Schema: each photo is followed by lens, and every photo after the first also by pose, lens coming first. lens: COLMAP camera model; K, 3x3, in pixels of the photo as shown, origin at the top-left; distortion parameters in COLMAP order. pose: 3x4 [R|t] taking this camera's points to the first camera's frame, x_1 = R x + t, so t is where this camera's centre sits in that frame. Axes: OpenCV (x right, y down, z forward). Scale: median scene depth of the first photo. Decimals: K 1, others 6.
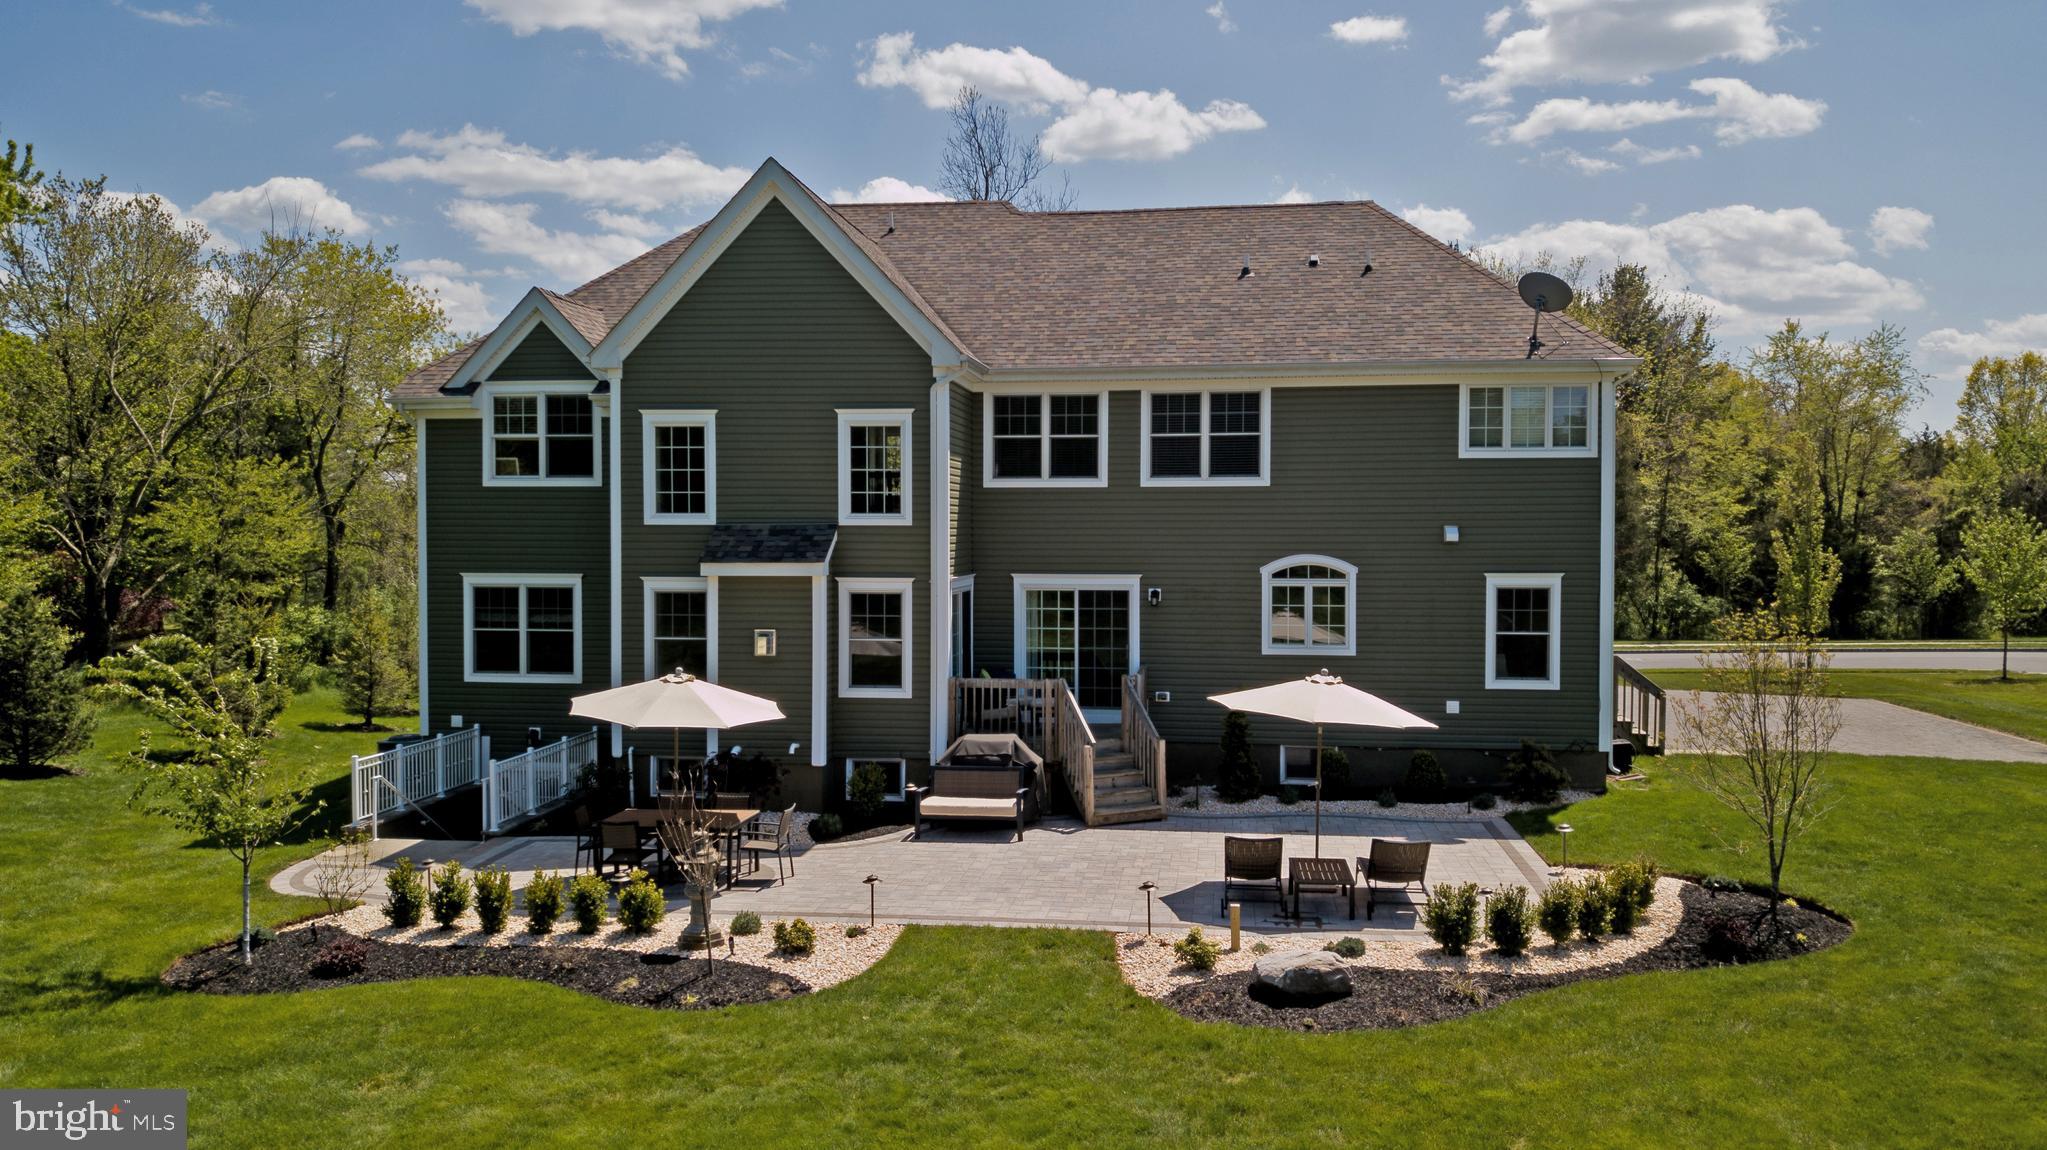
lens RADIAL K [[1555.0, 0, 1020.0], [0, 1555.0, 563.6], [0, 0, 1]] dist [0.018552, -0.005626]
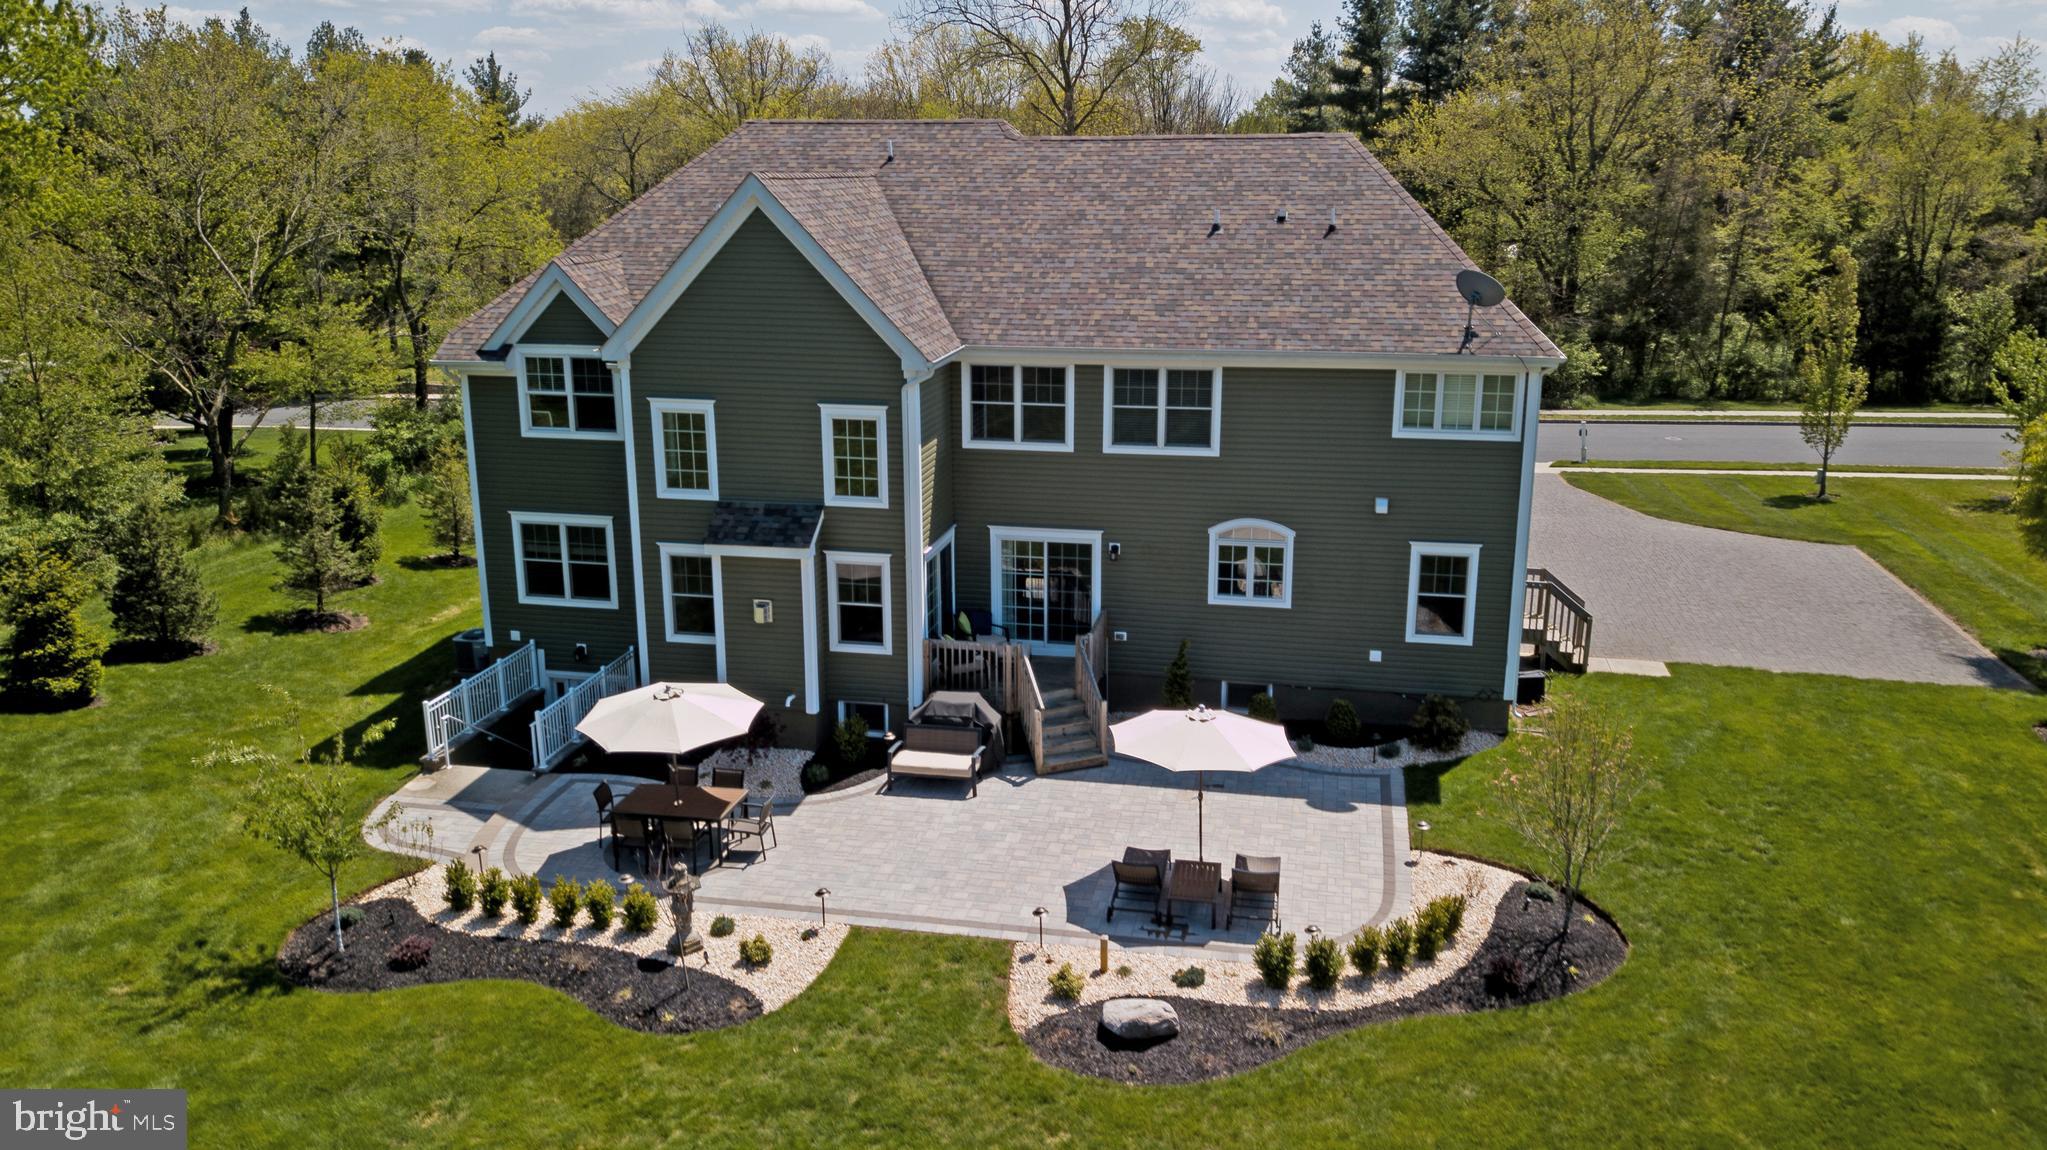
lens RADIAL K [[1555.0, 0, 1020.0], [0, 1555.0, 563.6], [0, 0, 1]] dist [0.018552, -0.005626]
pose [[0.997483, 0.014148, -0.069481, 0.100801], [0.002142, 0.973433, 0.228962, -0.234483], [0.070875, -0.228535, 0.970952, -0.093843]]
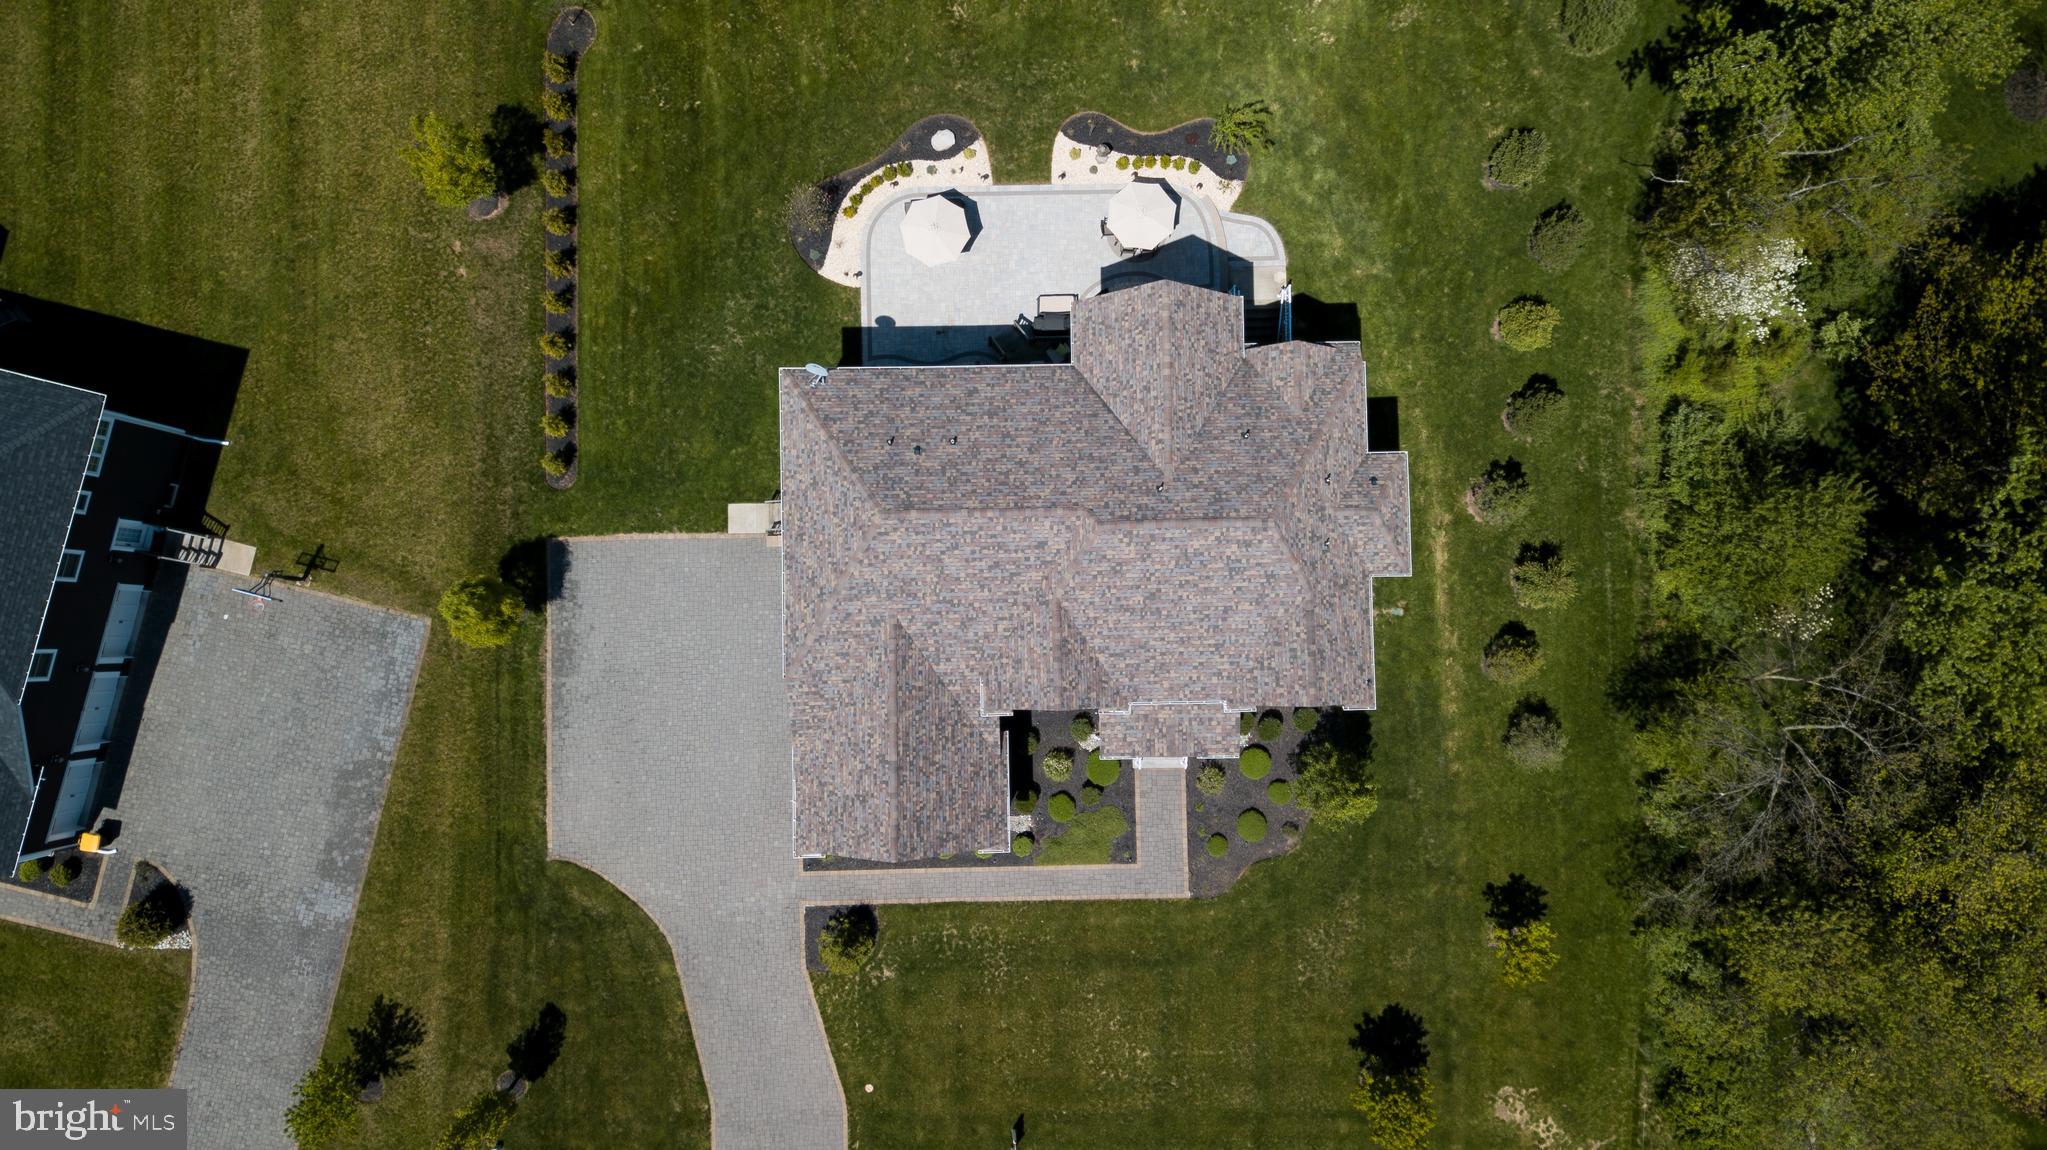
lens RADIAL K [[1577.7, 0, 1023.5], [0, 1577.7, 575.0], [0, 0, 1]] dist [0.011478, 0.001757]
pose [[-0.987614, 0.156622, -0.009379, 0.117240], [-0.006920, 0.016237, 0.999844, -2.378909], [0.156749, 0.987525, -0.014952, 1.356724]]
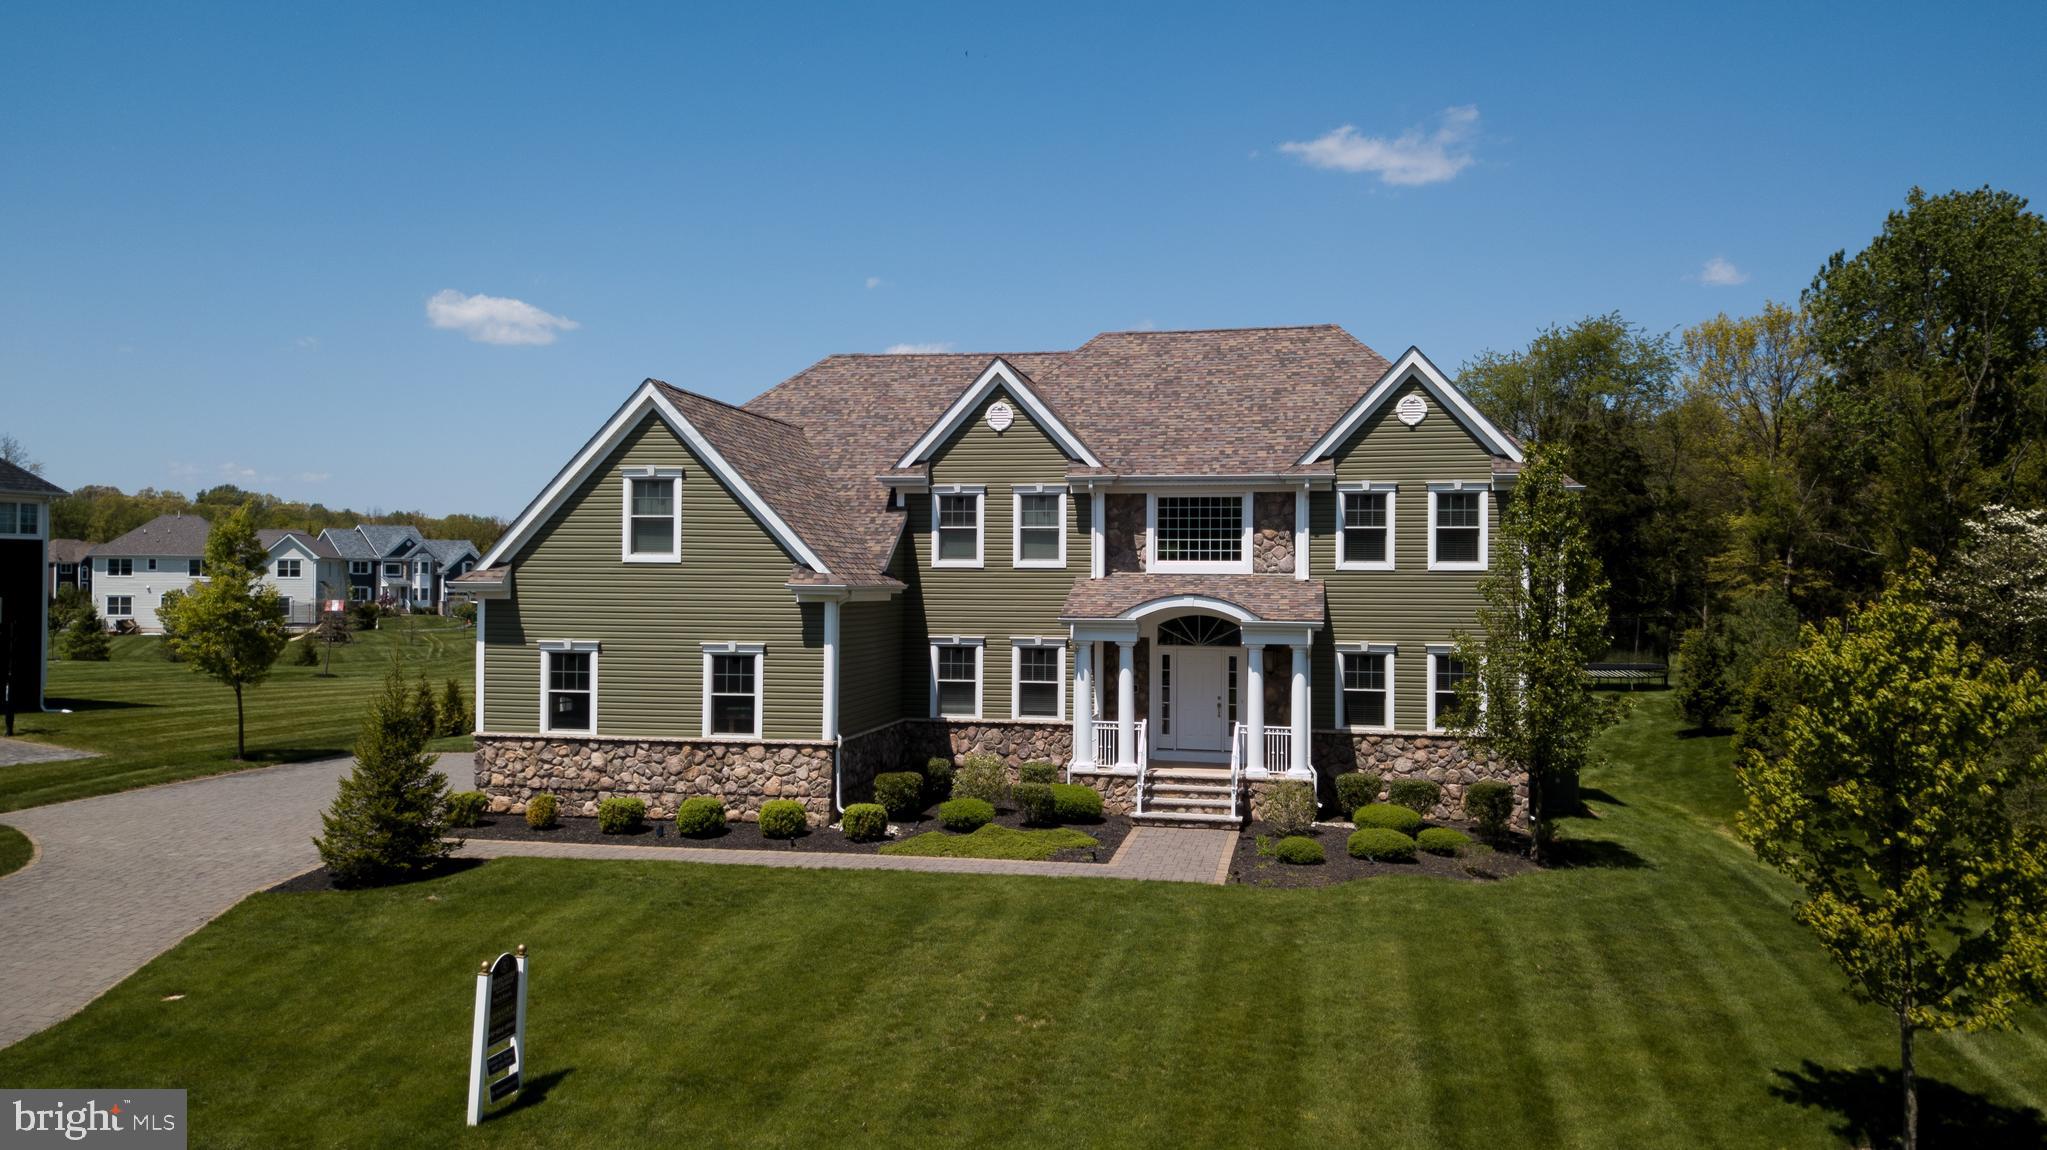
lens RADIAL K [[1565.0, 0, 1021.1], [0, 1565.0, 565.3], [0, 0, 1]] dist [0.009134, -0.011004]
pose [[-0.998776, 0.000199, 0.049452, -0.005686], [0.001144, 0.999817, 0.019073, -0.098880], [-0.049439, 0.019106, -0.998594, 2.847889]]
